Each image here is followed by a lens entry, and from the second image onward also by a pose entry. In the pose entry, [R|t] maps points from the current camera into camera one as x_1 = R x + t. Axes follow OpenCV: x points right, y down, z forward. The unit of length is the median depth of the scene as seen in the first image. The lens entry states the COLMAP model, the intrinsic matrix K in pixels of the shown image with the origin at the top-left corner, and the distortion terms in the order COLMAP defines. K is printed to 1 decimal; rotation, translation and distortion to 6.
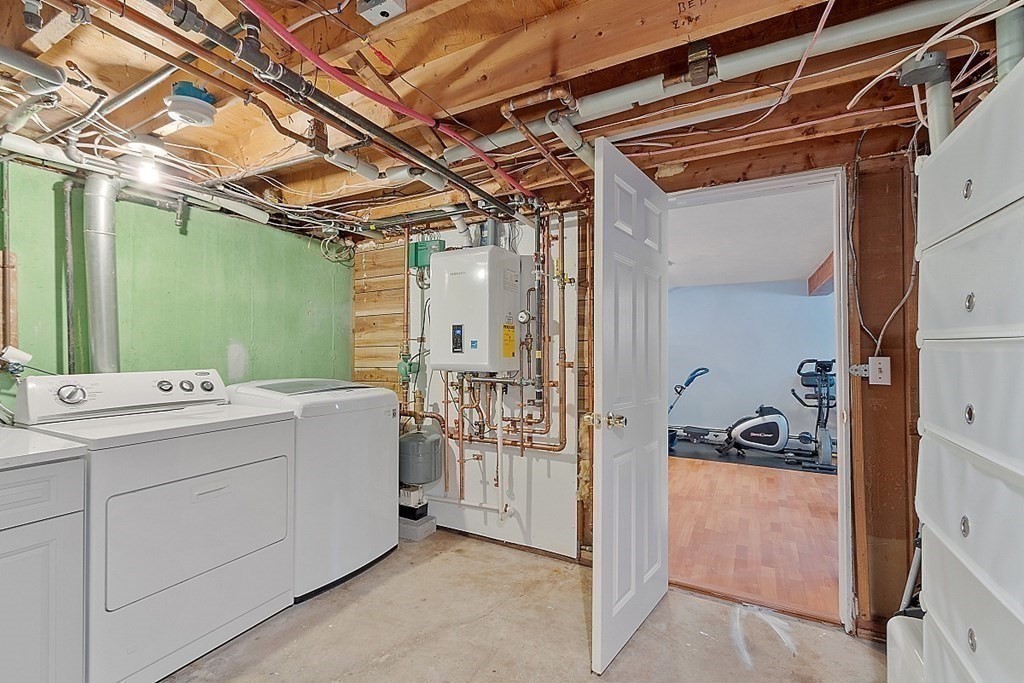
lens RADIAL K [[450.9, 0, 511.0], [0, 450.9, 344.1], [0, 0, 1]] dist [-0.000675, -0.000199]
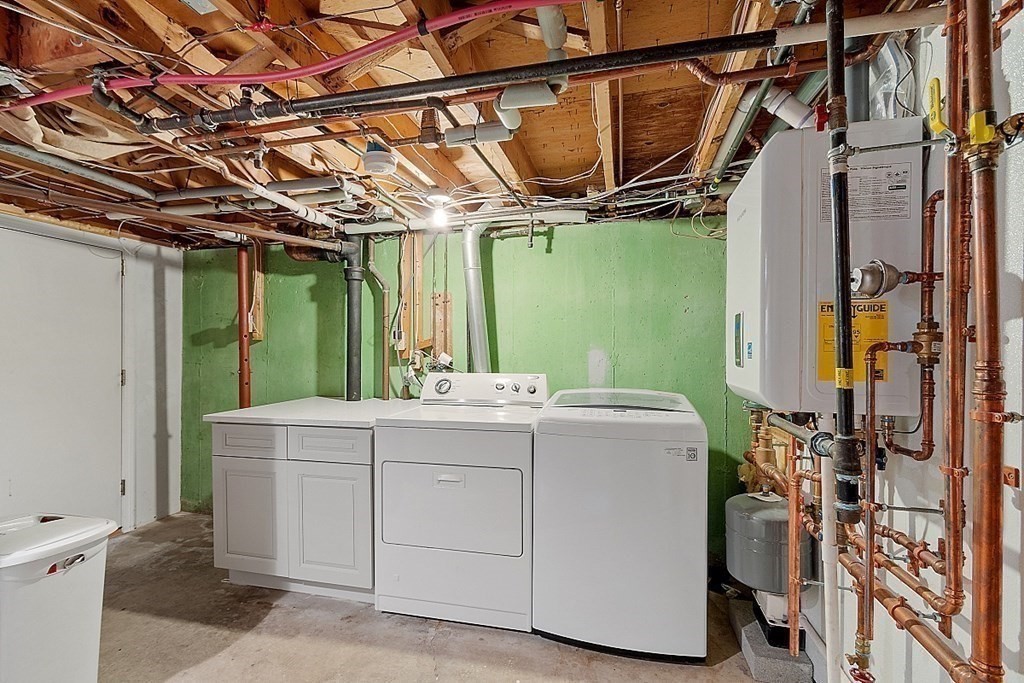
lens RADIAL K [[450.9, 0, 512.7], [0, 450.9, 351.3], [0, 0, 1]] dist [-0.000675, -0.000199]
pose [[0.240347, 0.003324, -0.970681, 0.351736], [0.010621, 0.999925, 0.006054, -0.005688], [0.970629, -0.011764, 0.240294, 0.652617]]
